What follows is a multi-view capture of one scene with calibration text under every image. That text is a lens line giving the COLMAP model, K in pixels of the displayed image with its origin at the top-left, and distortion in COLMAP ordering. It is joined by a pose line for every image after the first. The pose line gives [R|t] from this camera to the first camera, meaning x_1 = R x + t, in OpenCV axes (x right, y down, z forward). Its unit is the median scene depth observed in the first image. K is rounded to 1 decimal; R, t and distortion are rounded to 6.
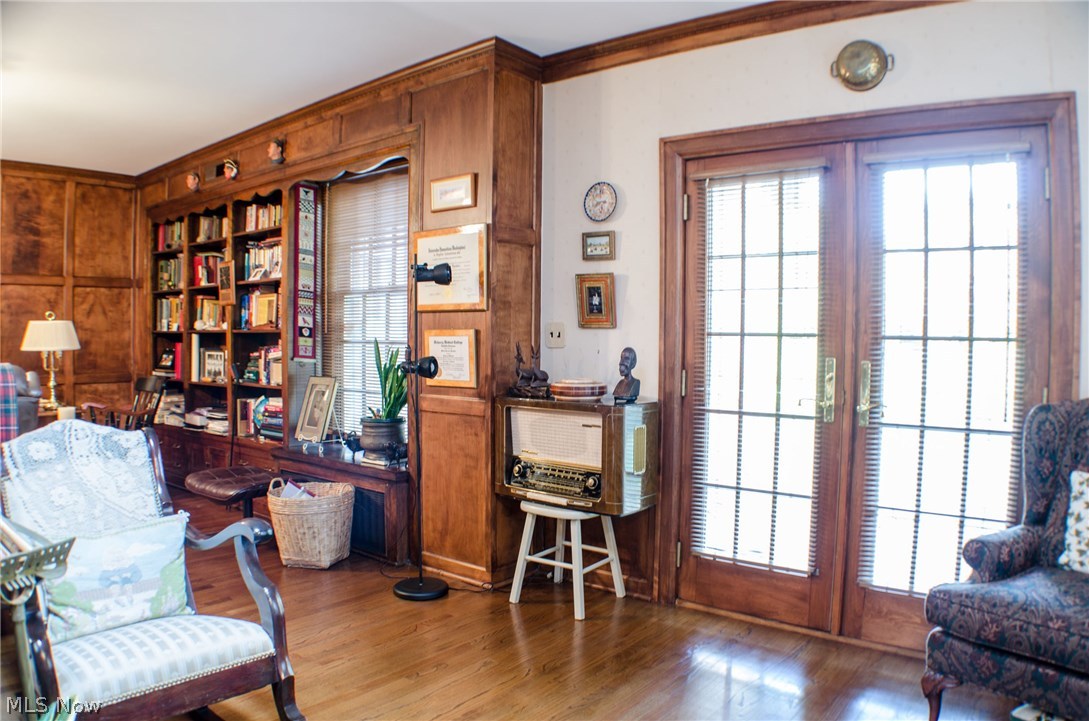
lens RADIAL K [[759.6, 0, 548.6], [0, 759.6, 370.6], [0, 0, 1]] dist [-0.192218, 0.034202]
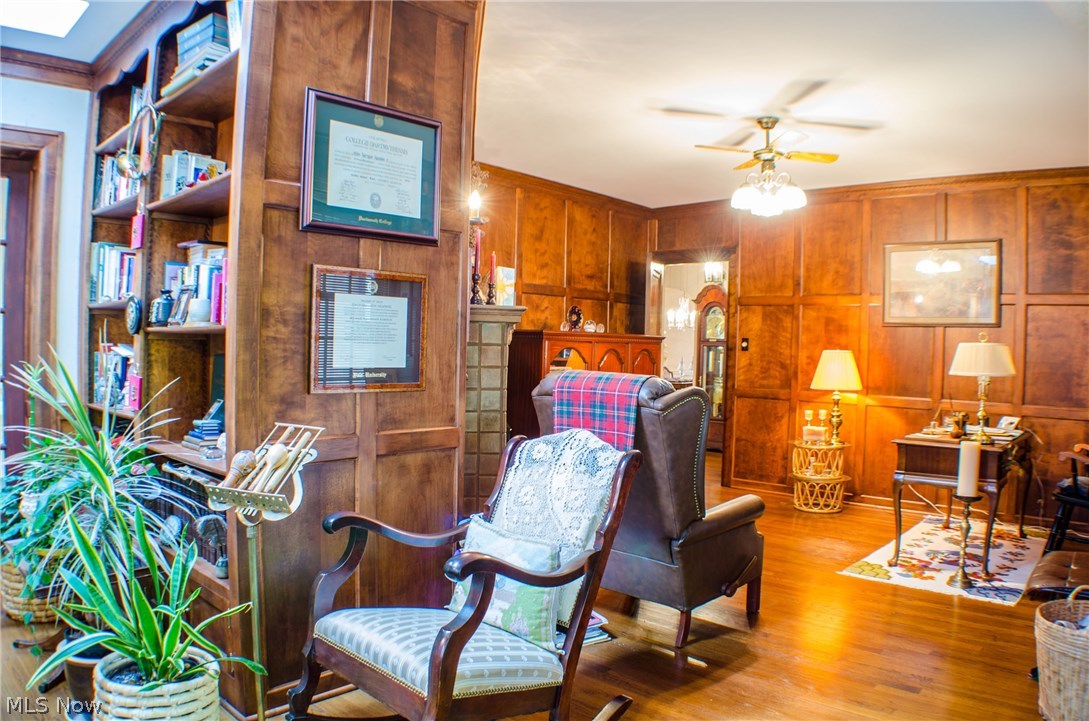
lens RADIAL K [[759.6, 0, 548.6], [0, 759.6, 370.6], [0, 0, 1]] dist [-0.192218, 0.034202]
pose [[-0.072722, 0.022432, -0.997100, 0.180520], [-0.072870, 0.996955, 0.027743, -0.016426], [0.994687, 0.074677, -0.070866, 0.405416]]
